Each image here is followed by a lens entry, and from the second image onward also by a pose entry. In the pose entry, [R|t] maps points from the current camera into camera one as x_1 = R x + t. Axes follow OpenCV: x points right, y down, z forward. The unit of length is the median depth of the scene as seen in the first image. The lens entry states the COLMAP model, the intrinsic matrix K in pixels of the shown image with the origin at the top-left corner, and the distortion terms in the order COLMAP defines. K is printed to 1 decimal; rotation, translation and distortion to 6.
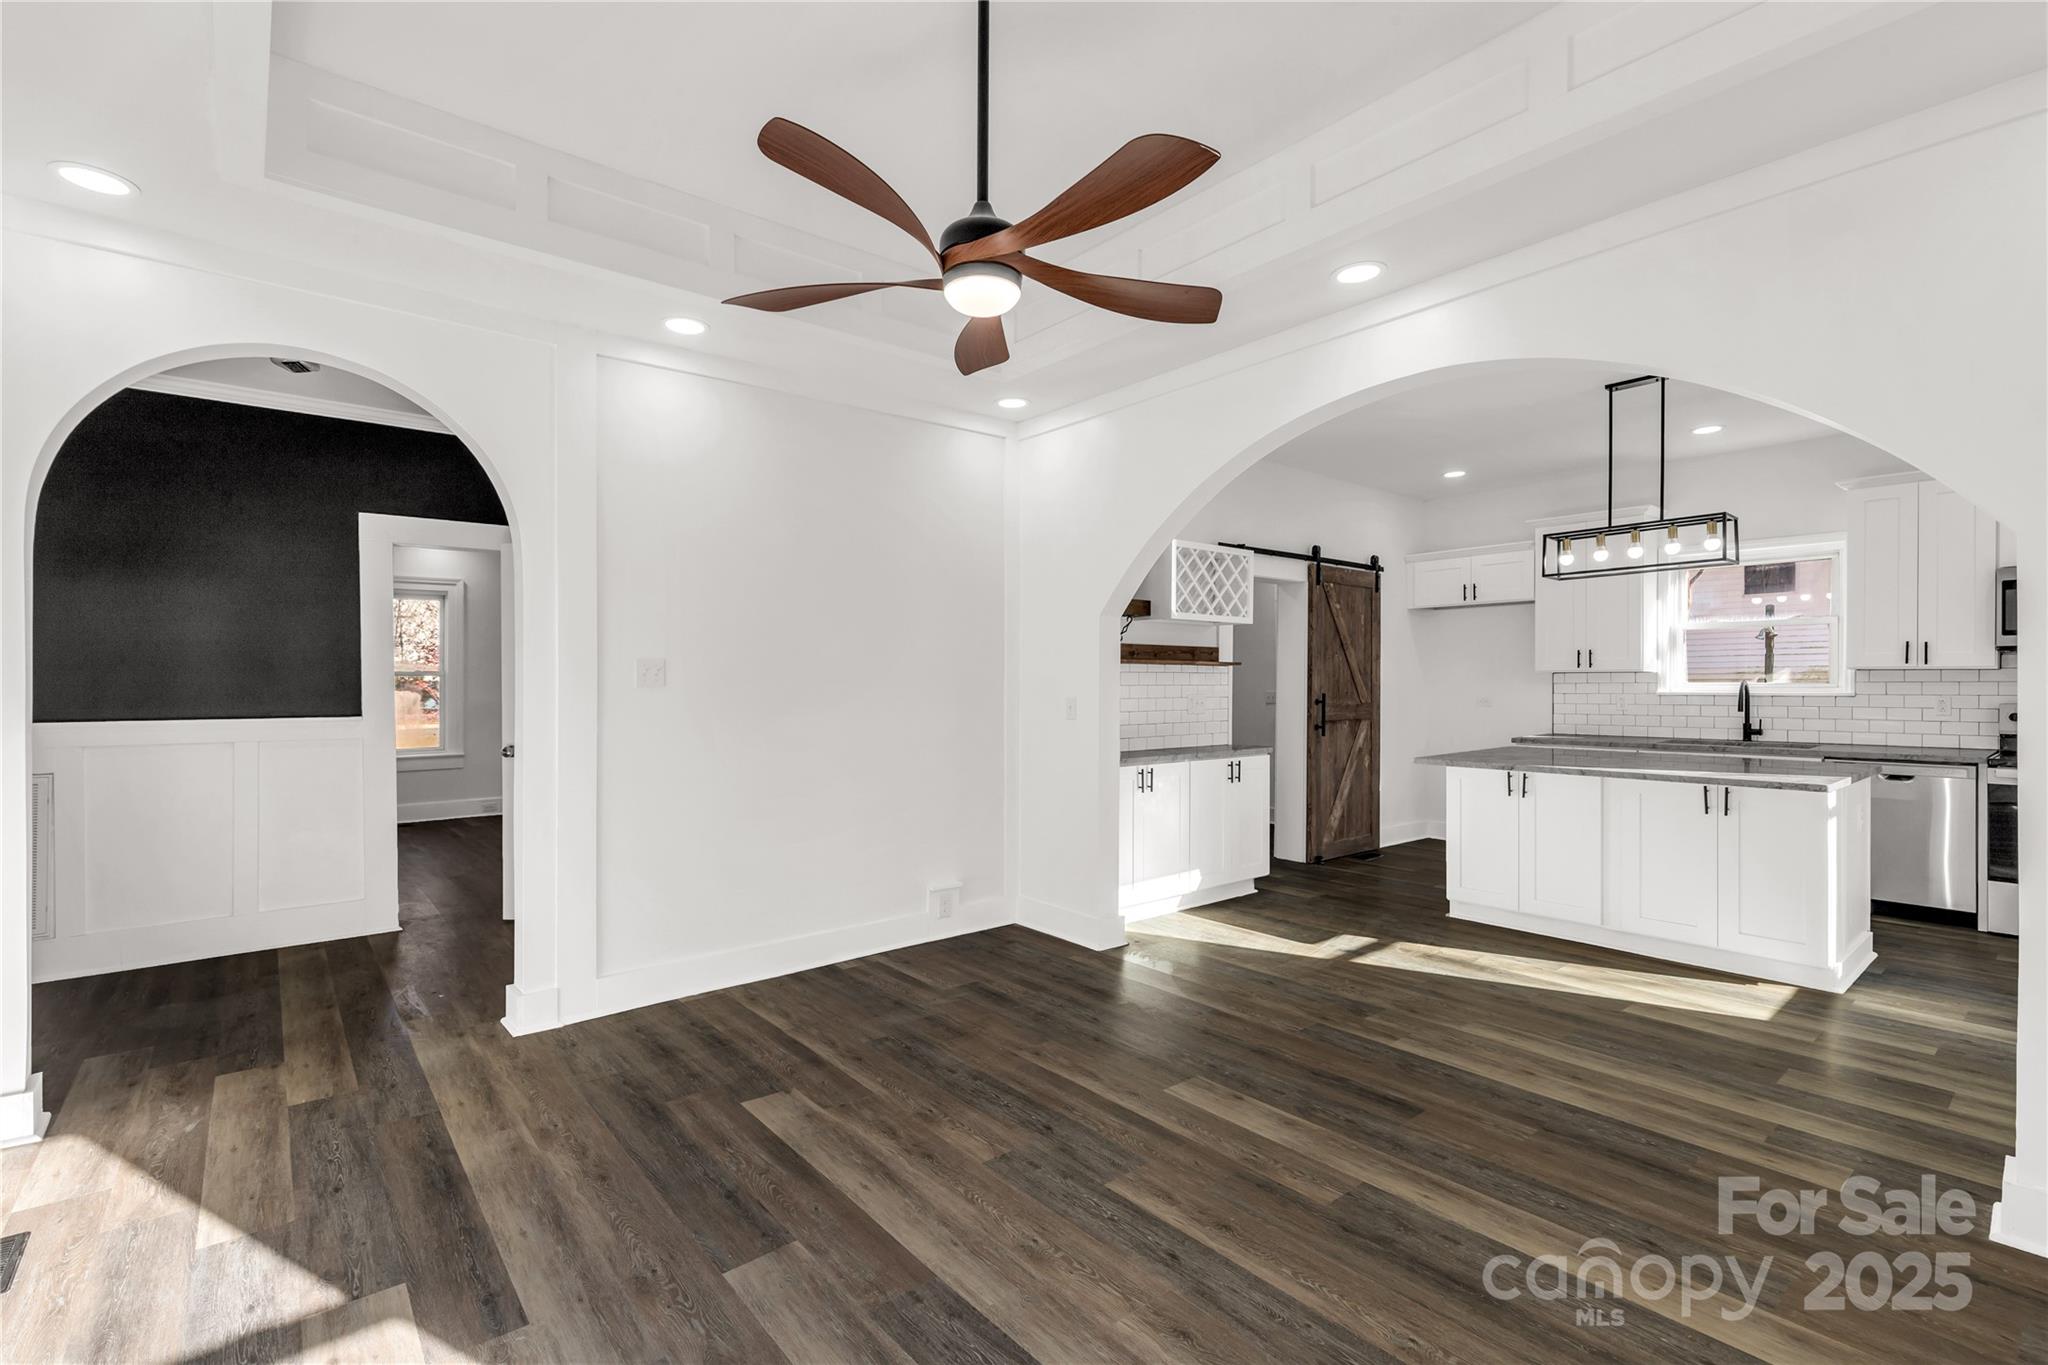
lens RADIAL K [[925.4, 0, 1025.6], [0, 925.4, 690.5], [0, 0, 1]] dist [0.009620, -0.002282]
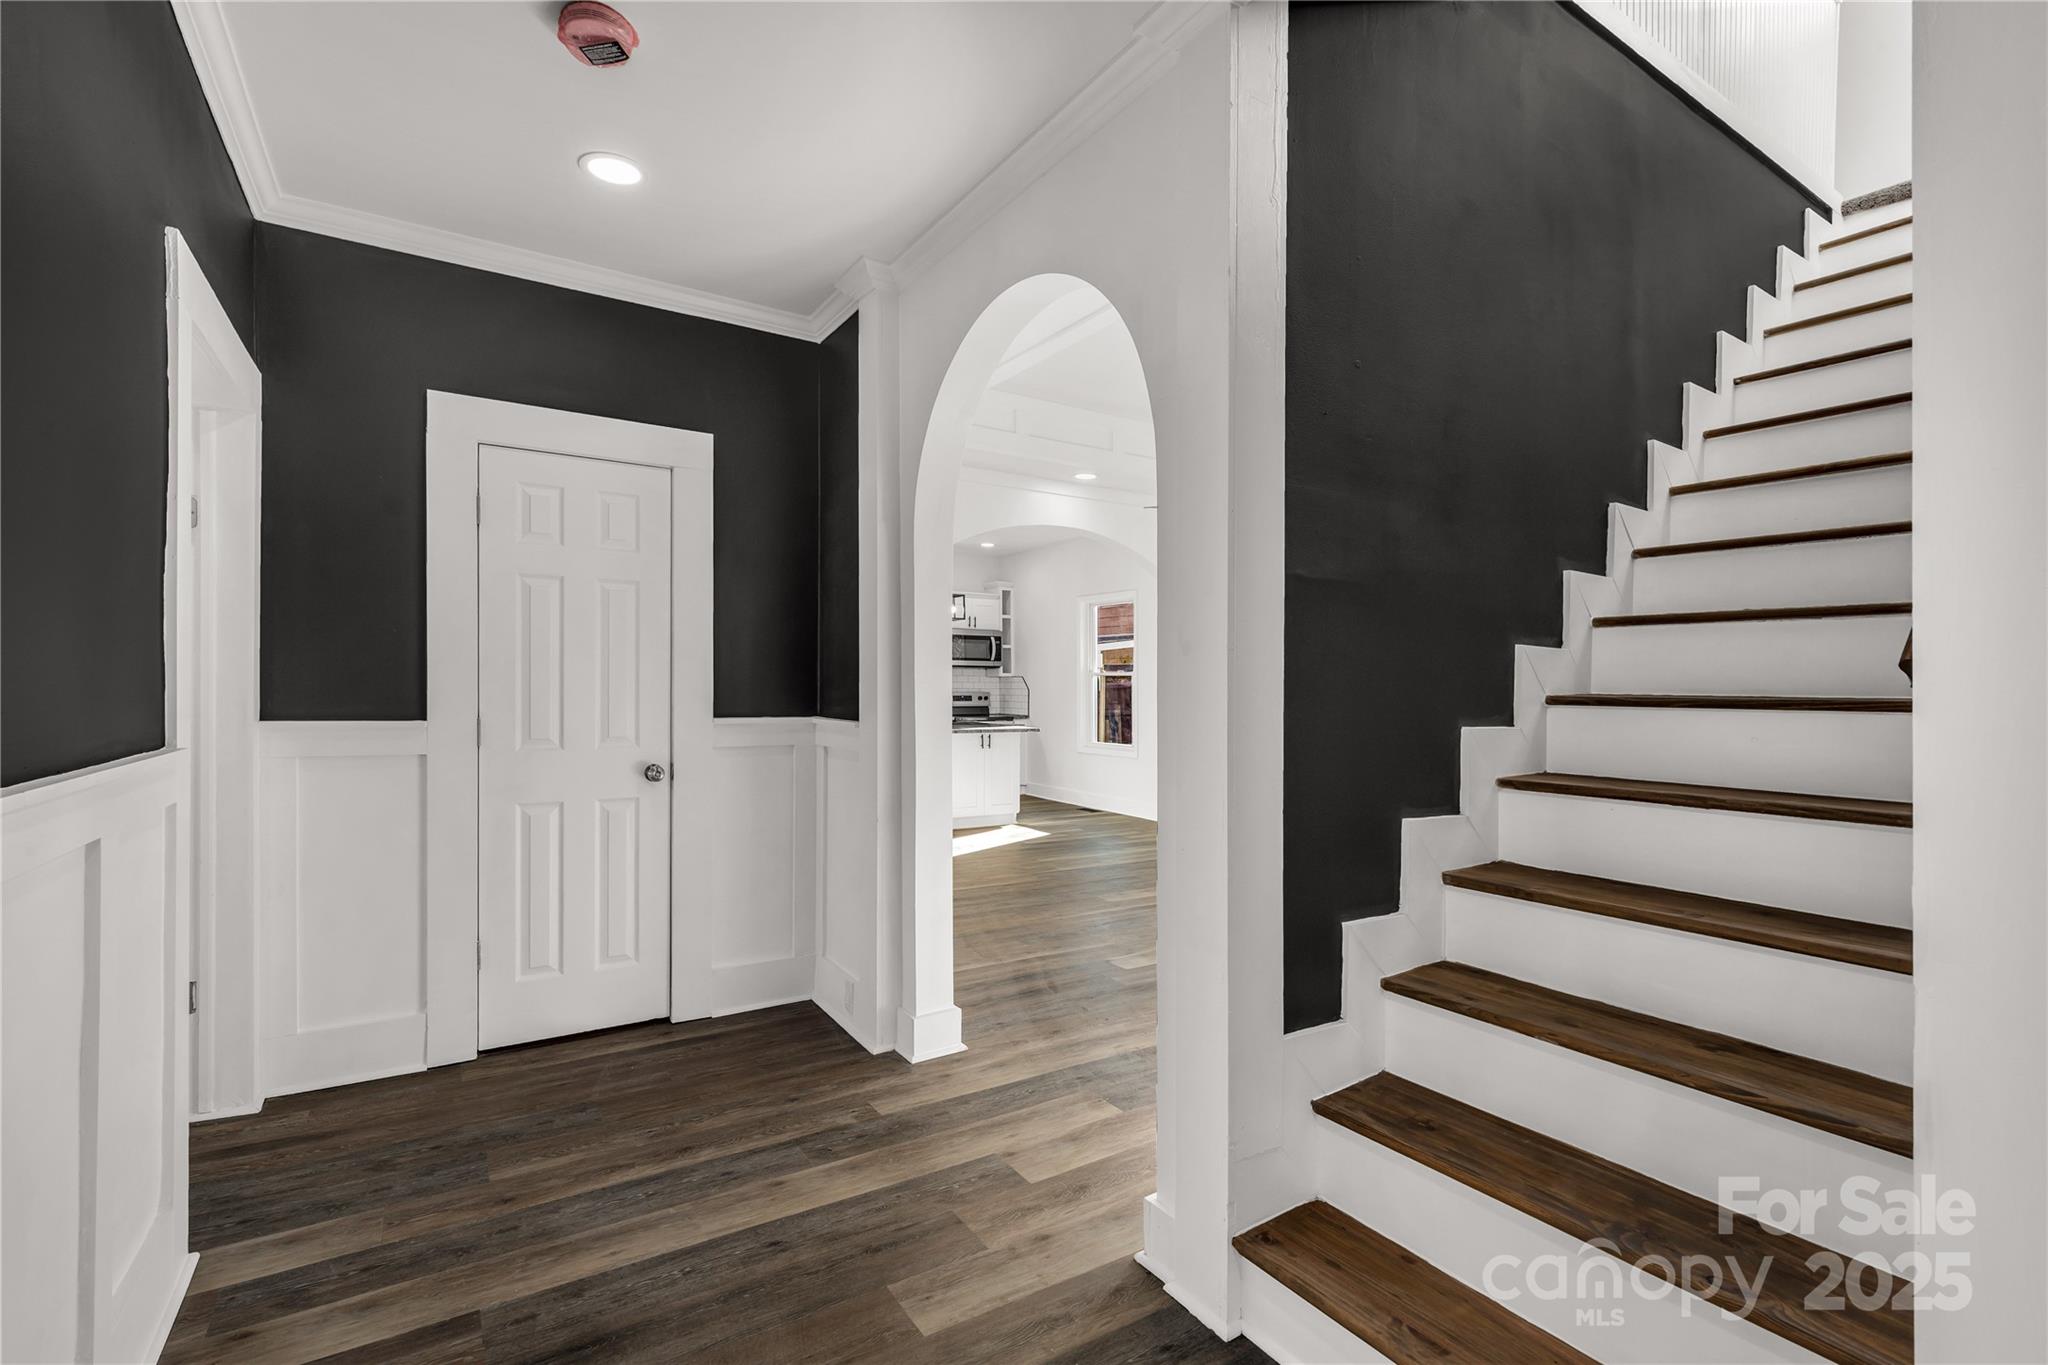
lens RADIAL K [[925.4, 0, 1038.9], [0, 925.4, 693.7], [0, 0, 1]] dist [0.009620, -0.002282]
pose [[0.110249, -0.004950, 0.993892, -1.082547], [0.005940, 0.999973, 0.004321, 0.009831], [-0.993886, 0.005427, 0.110275, 0.610611]]
